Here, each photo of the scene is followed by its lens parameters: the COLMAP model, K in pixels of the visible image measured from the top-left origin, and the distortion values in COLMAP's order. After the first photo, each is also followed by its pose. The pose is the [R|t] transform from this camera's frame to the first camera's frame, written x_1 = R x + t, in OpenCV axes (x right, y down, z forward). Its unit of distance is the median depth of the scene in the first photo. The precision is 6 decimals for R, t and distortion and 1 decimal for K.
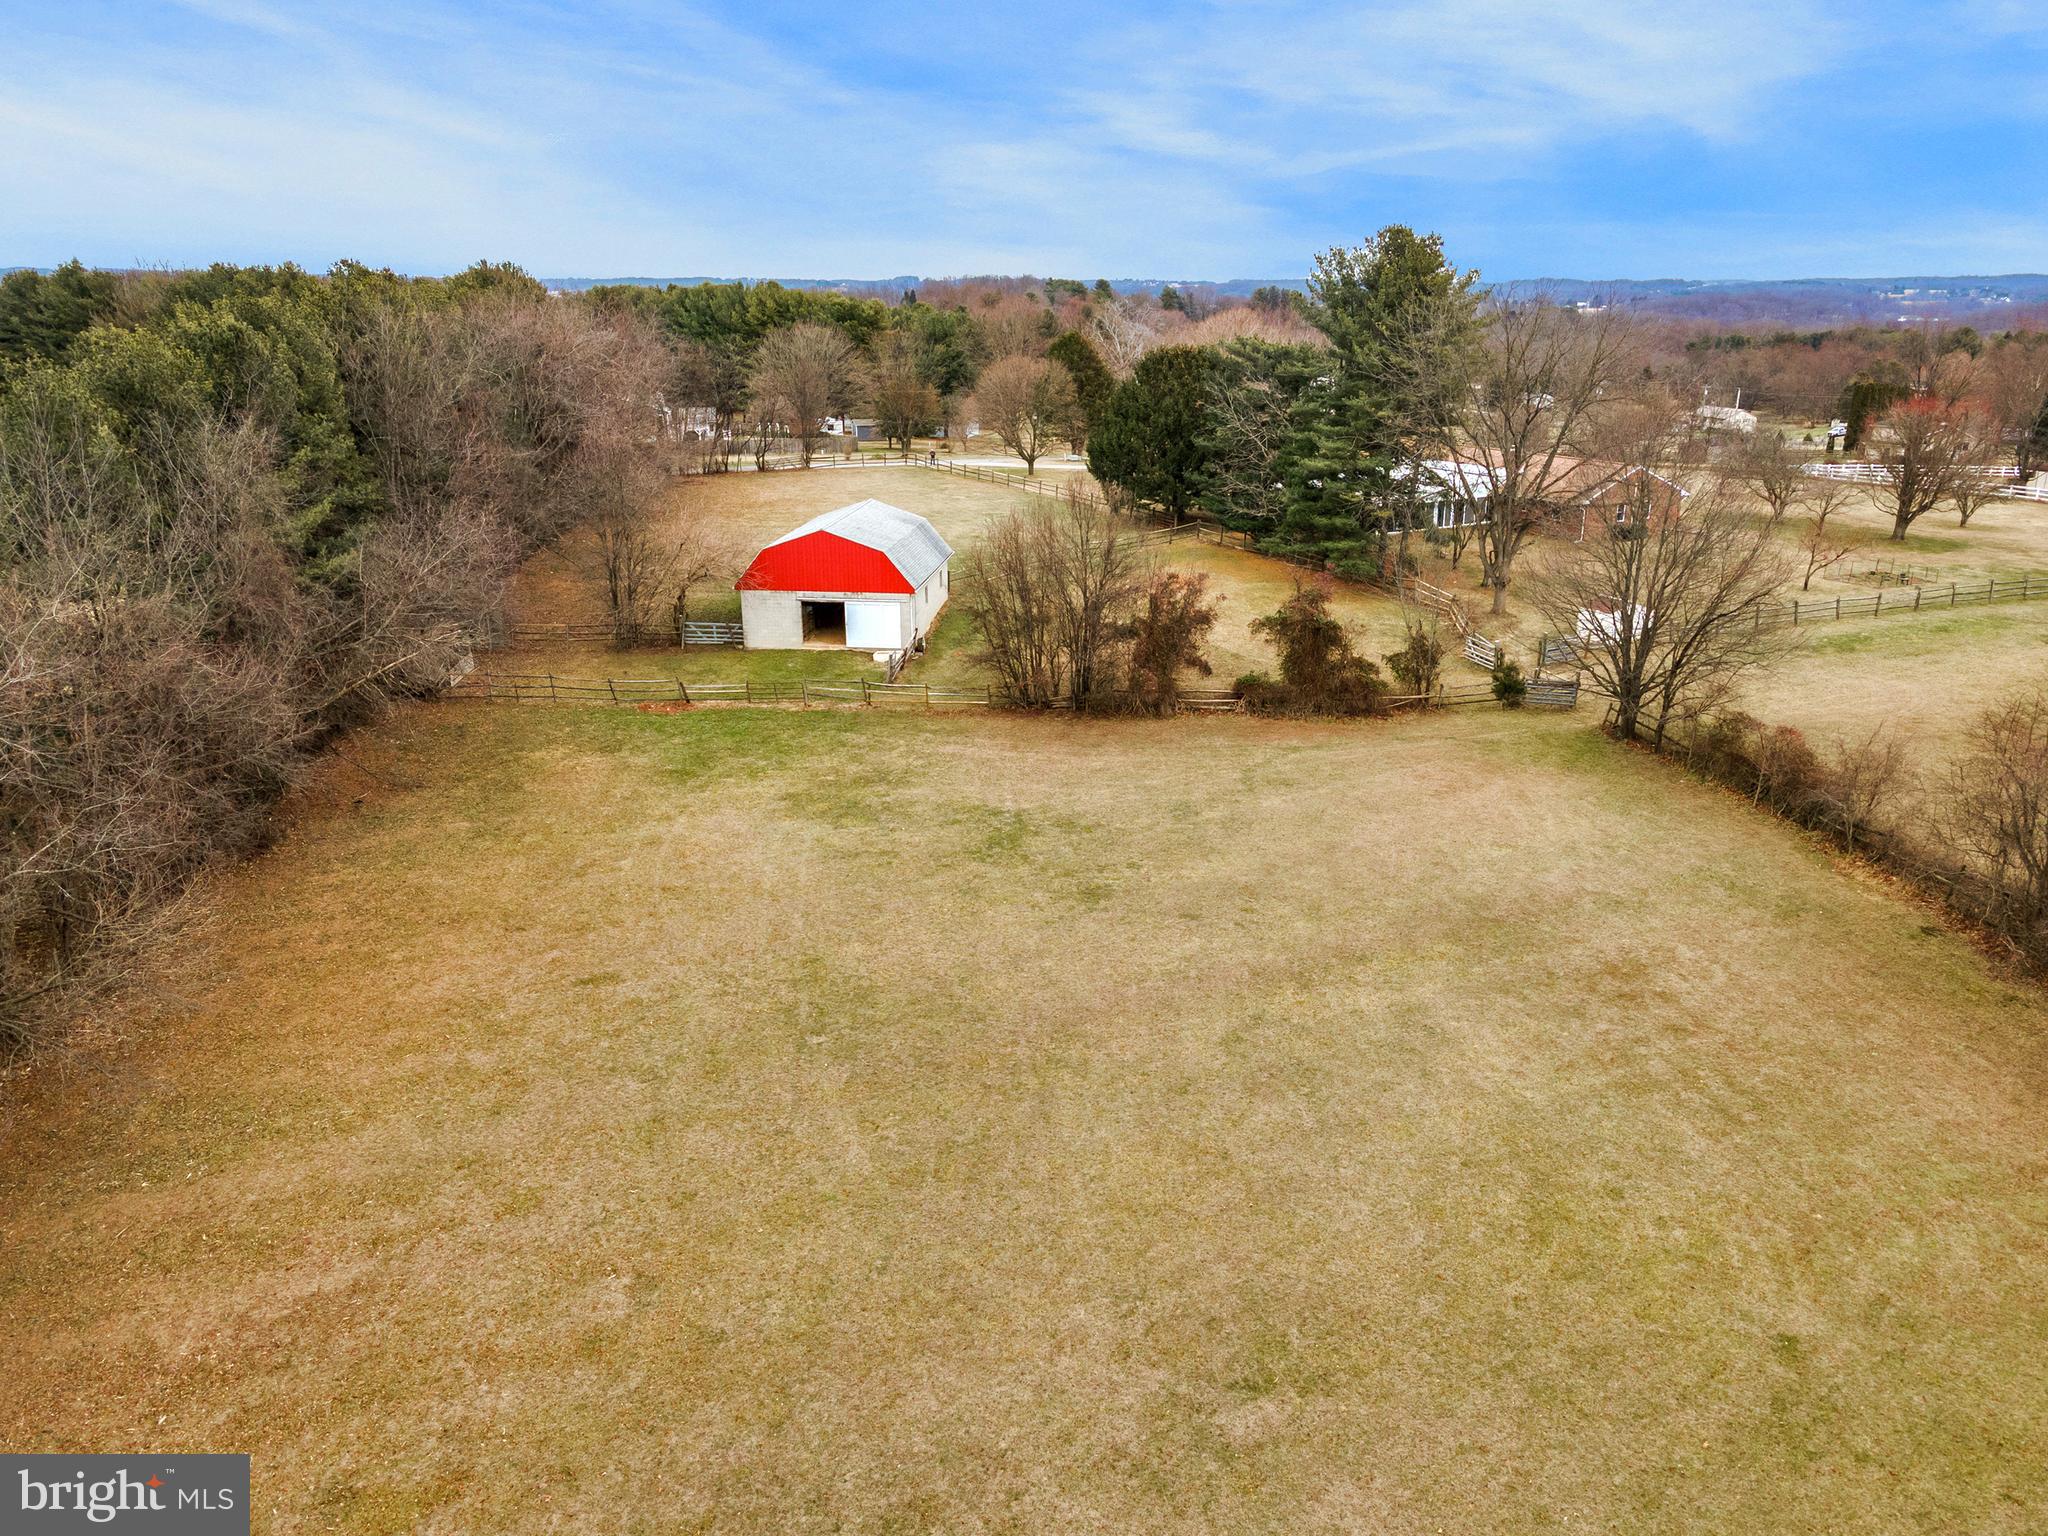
lens RADIAL K [[1532.2, 0, 1023.2], [0, 1532.2, 782.7], [0, 0, 1]] dist [0.018931, 0.043935]
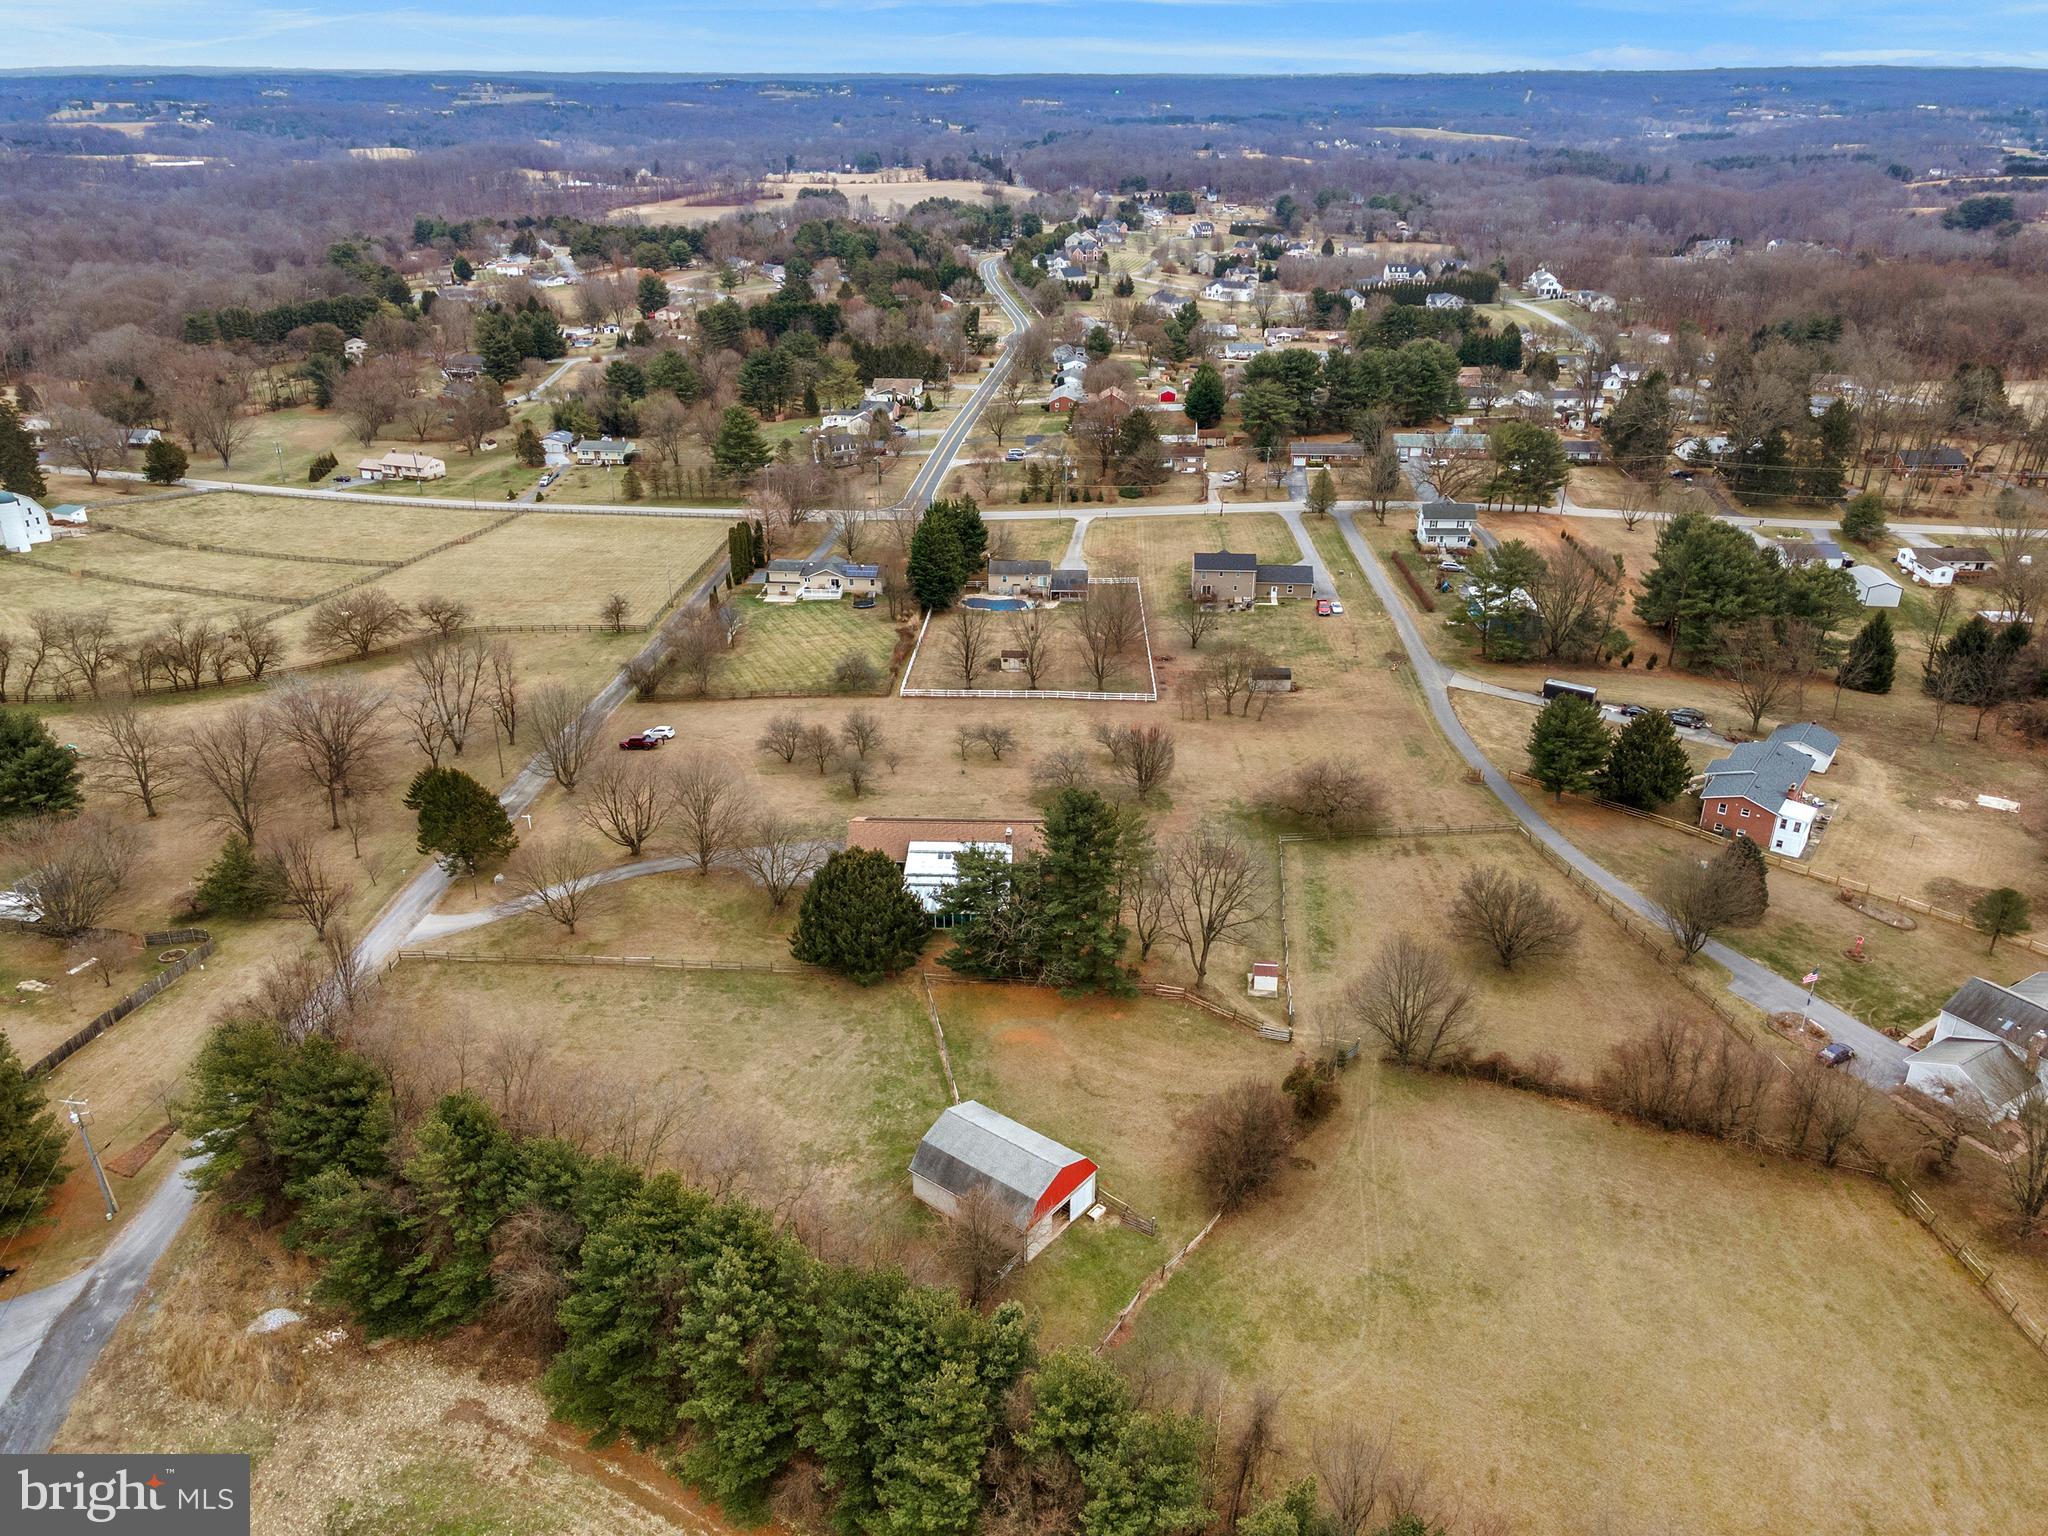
lens RADIAL K [[1511.0, 0, 1025.0], [0, 1511.0, 763.7], [0, 0, 1]] dist [0.038997, 0.014829]
pose [[0.518878, -0.354030, 0.778092, -1.631953], [0.262390, 0.932233, 0.249186, -1.275923], [-0.813583, 0.074867, 0.576609, 0.180591]]
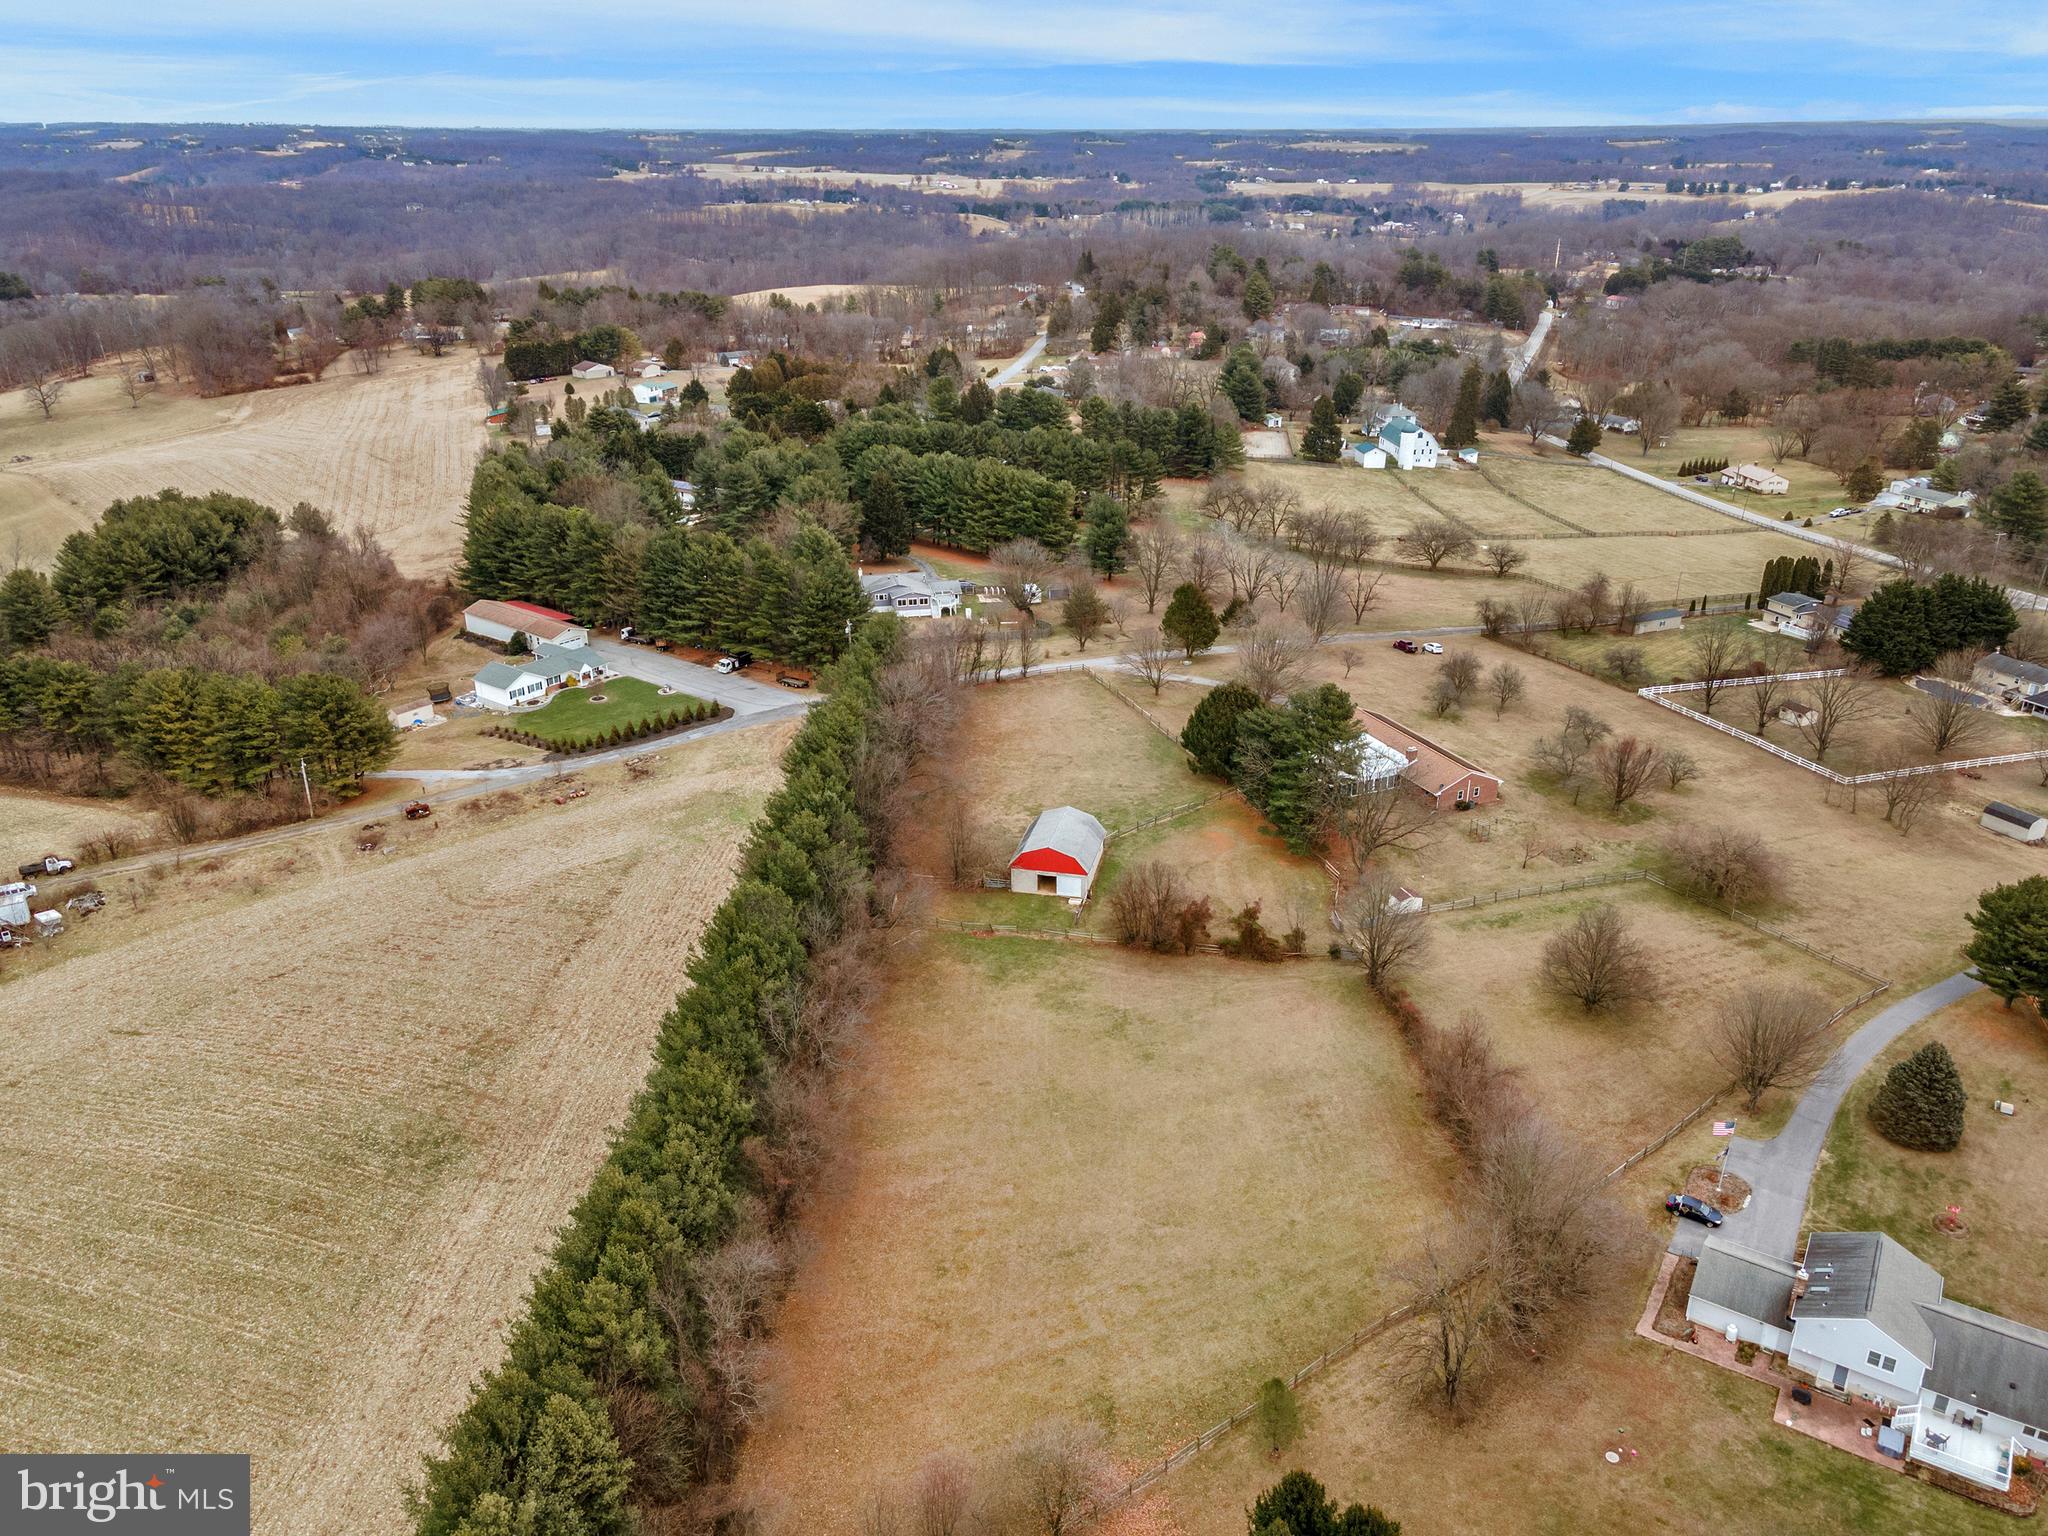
lens RADIAL K [[1511.0, 0, 1025.0], [0, 1511.0, 763.7], [0, 0, 1]] dist [0.038997, 0.014829]
pose [[0.994344, 0.043262, -0.097001, 0.063772], [-0.034564, 0.995376, 0.089623, -0.671889], [0.100429, -0.085763, 0.991241, -1.676116]]
